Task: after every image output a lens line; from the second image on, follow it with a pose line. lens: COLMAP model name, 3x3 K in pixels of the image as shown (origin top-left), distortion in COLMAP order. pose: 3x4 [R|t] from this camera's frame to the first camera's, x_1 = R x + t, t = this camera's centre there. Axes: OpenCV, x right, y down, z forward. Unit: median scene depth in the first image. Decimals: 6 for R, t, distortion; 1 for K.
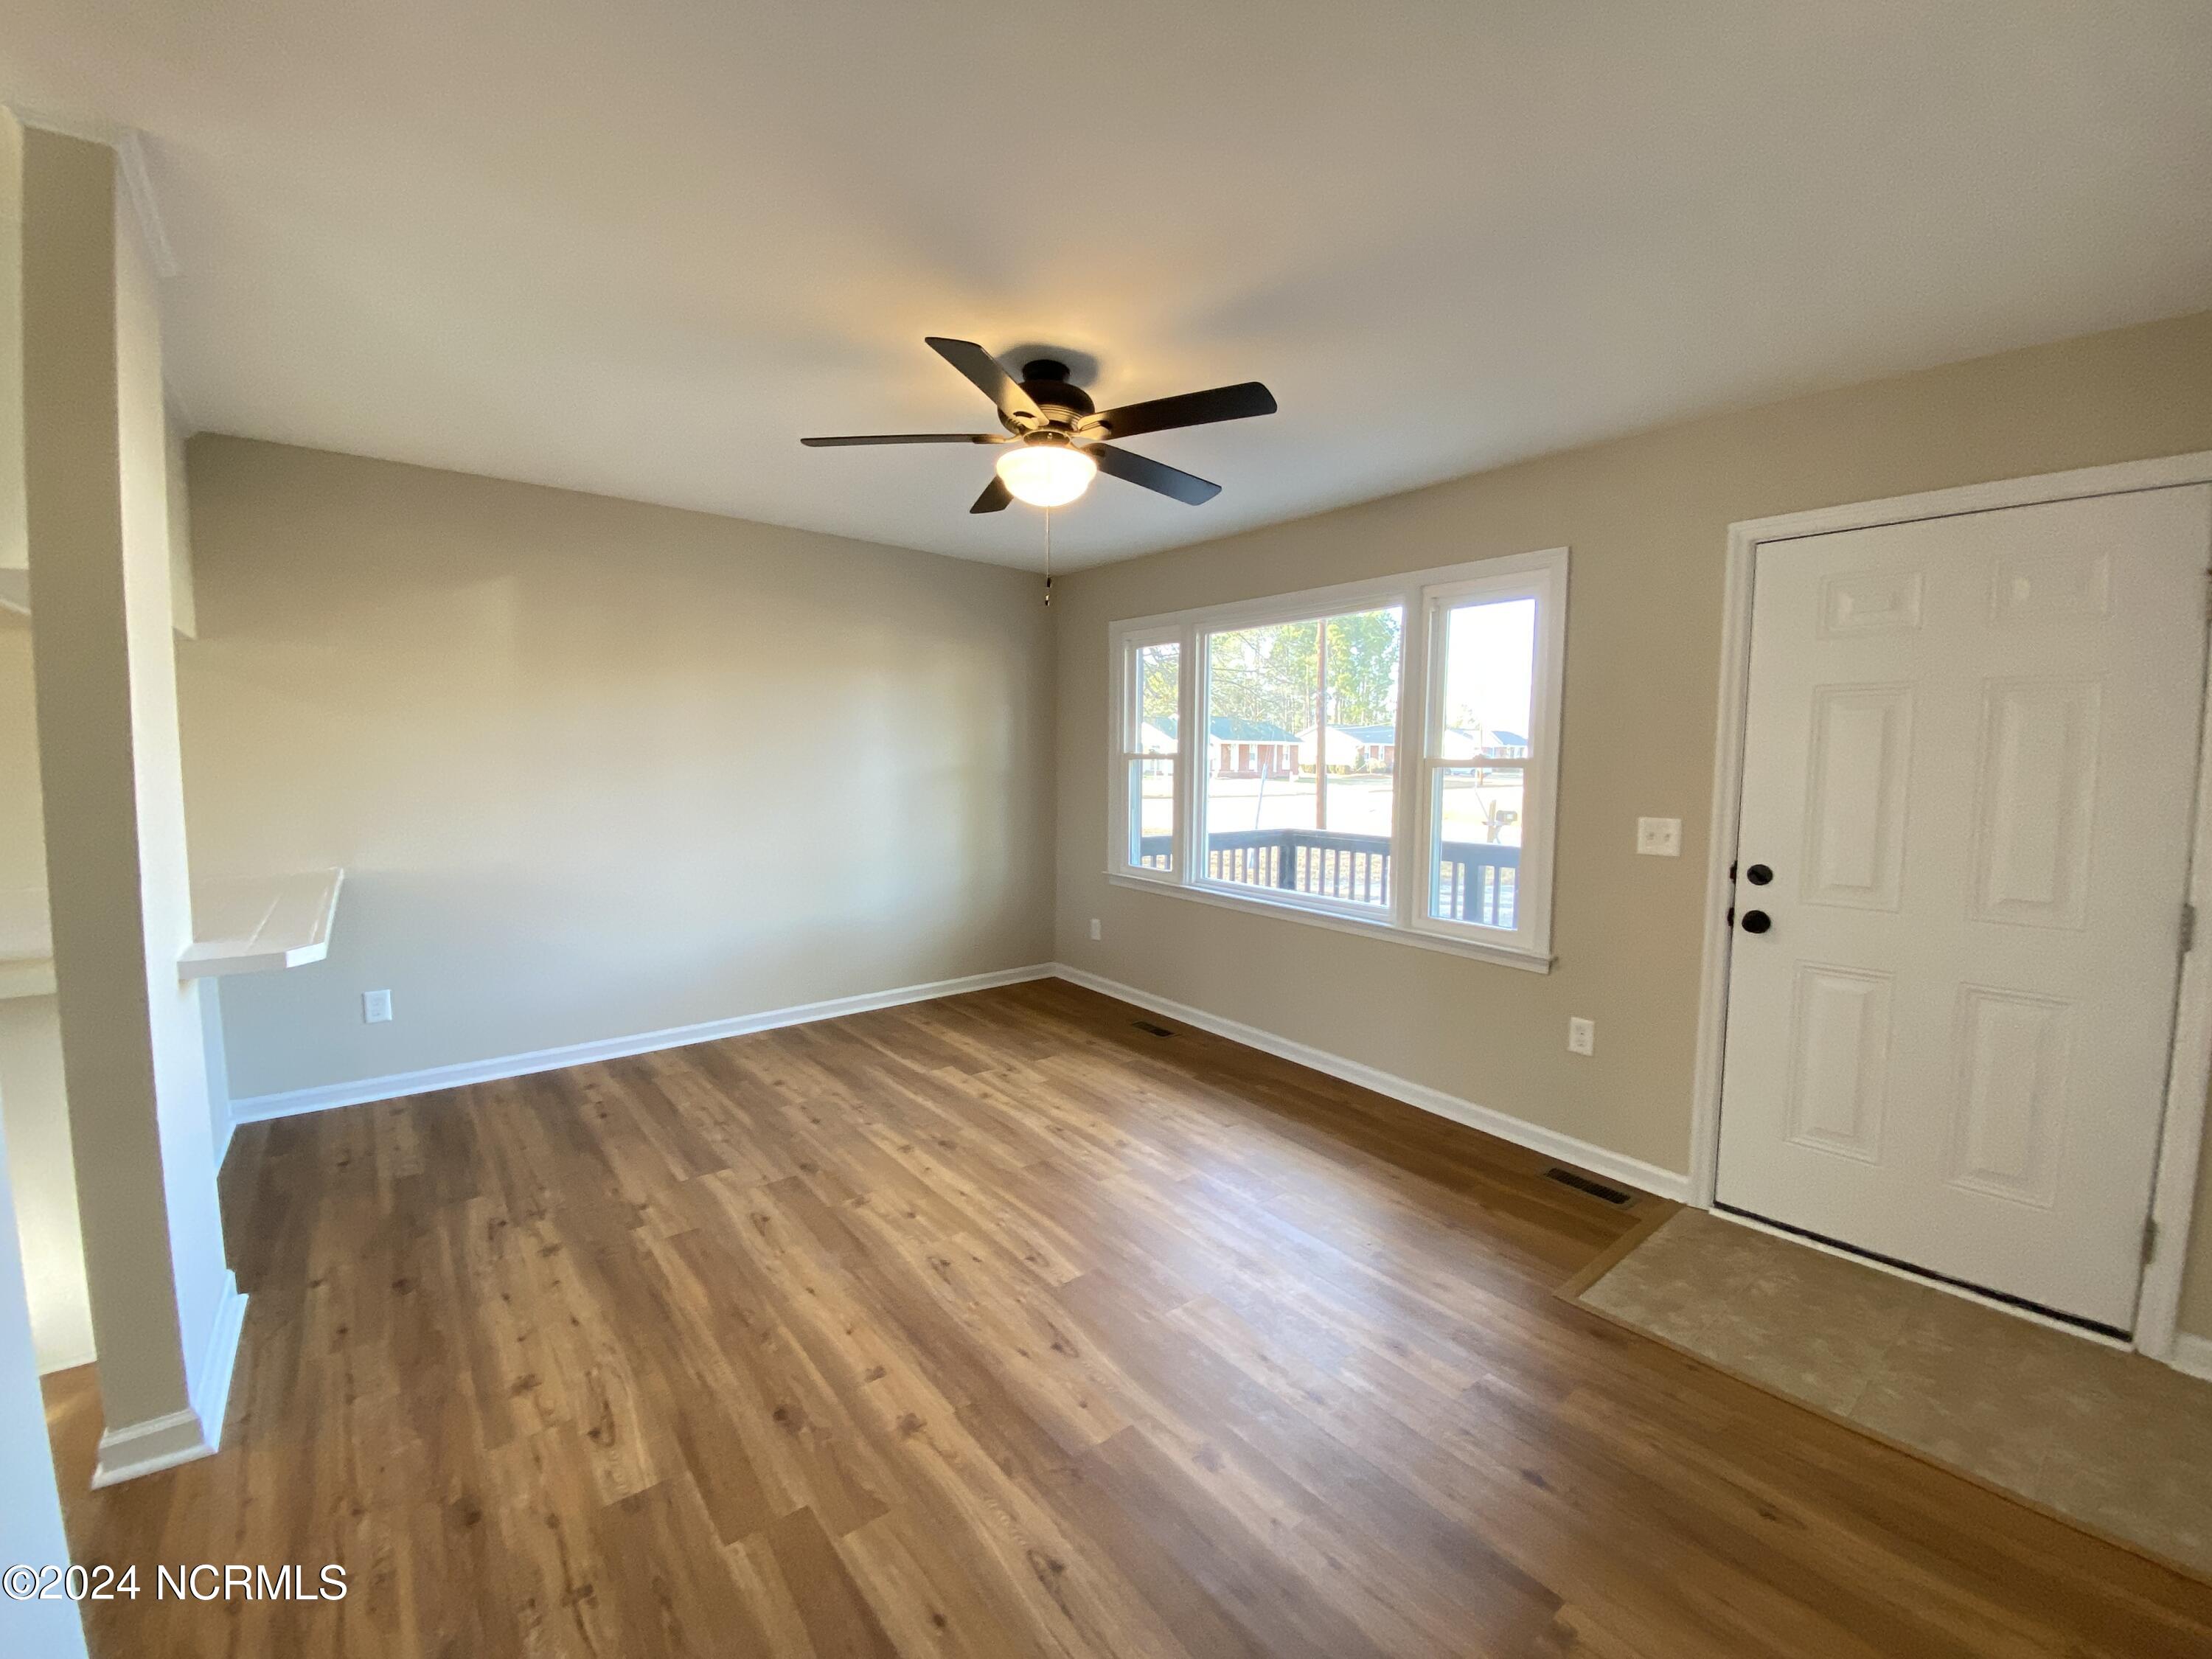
lens RADIAL K [[903.8, 0, 1106.3], [0, 903.8, 831.5], [0, 0, 1]] dist [-0.014494, -0.004243]
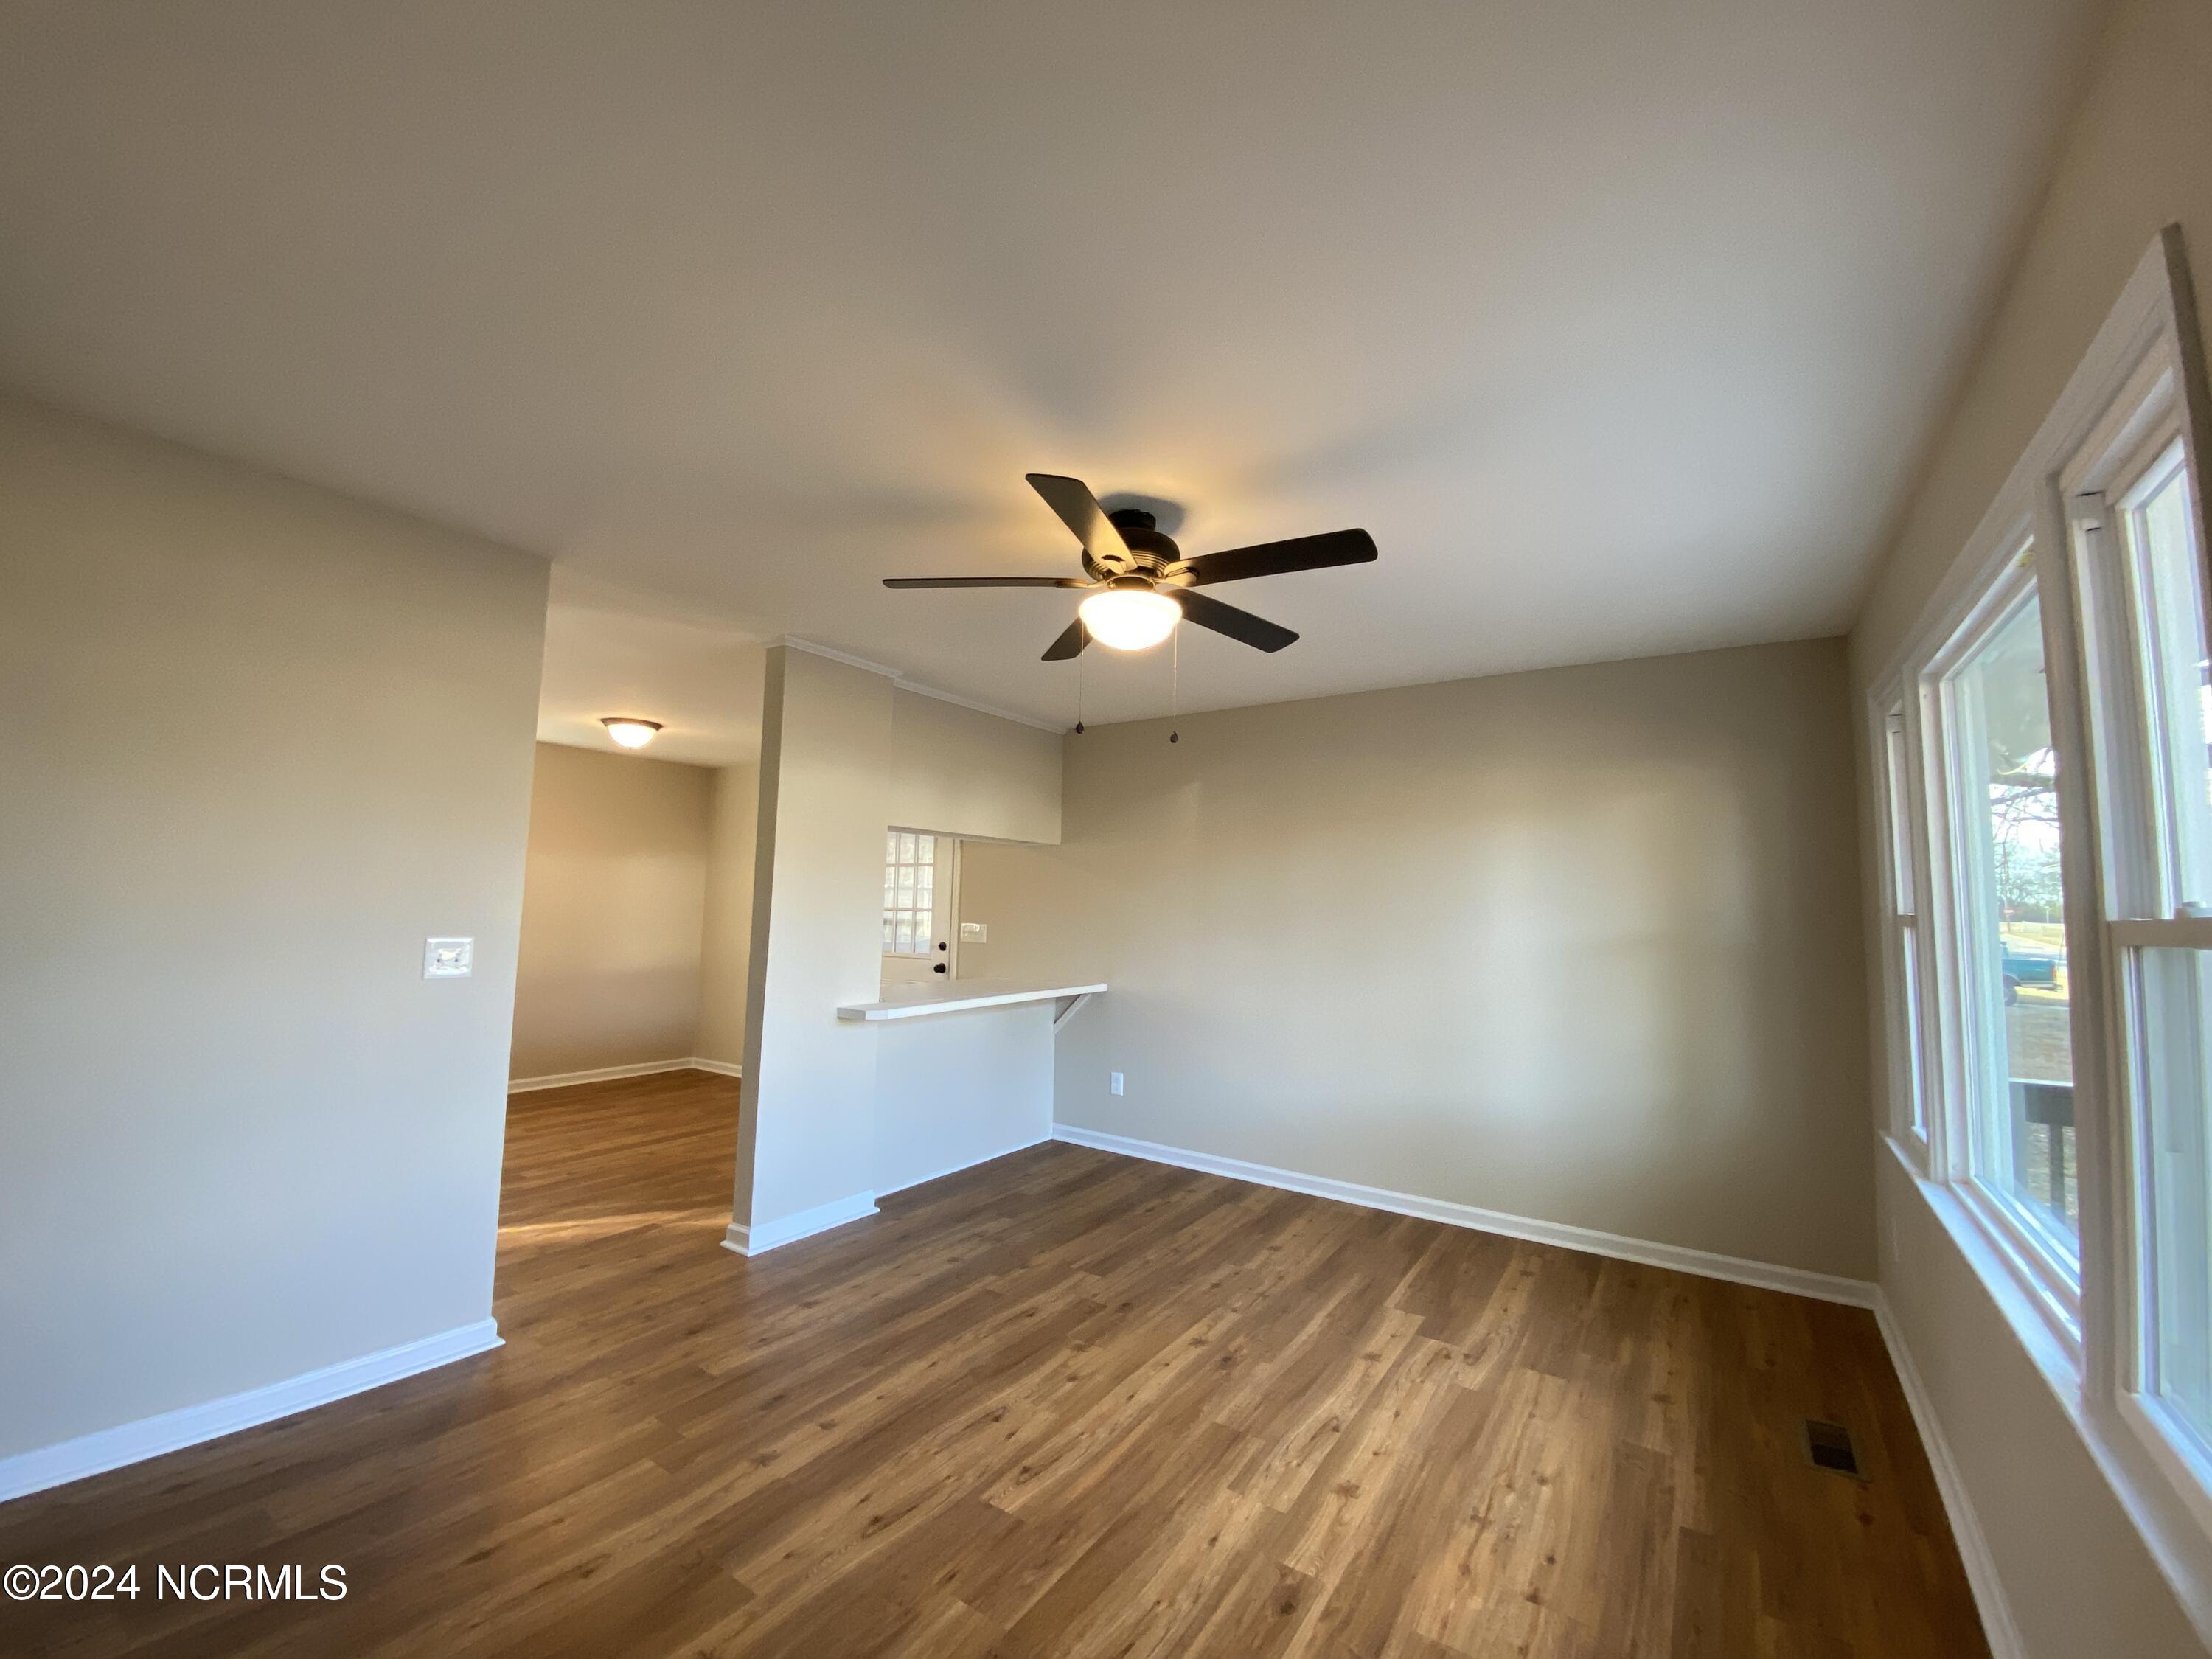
lens RADIAL K [[903.8, 0, 1117.6], [0, 903.8, 805.4], [0, 0, 1]] dist [-0.014494, -0.004243]
pose [[0.300818, -0.091387, -0.949293, 0.625093], [-0.111729, 0.985166, -0.130246, -0.058618], [0.947114, 0.145244, 0.286146, 0.525991]]
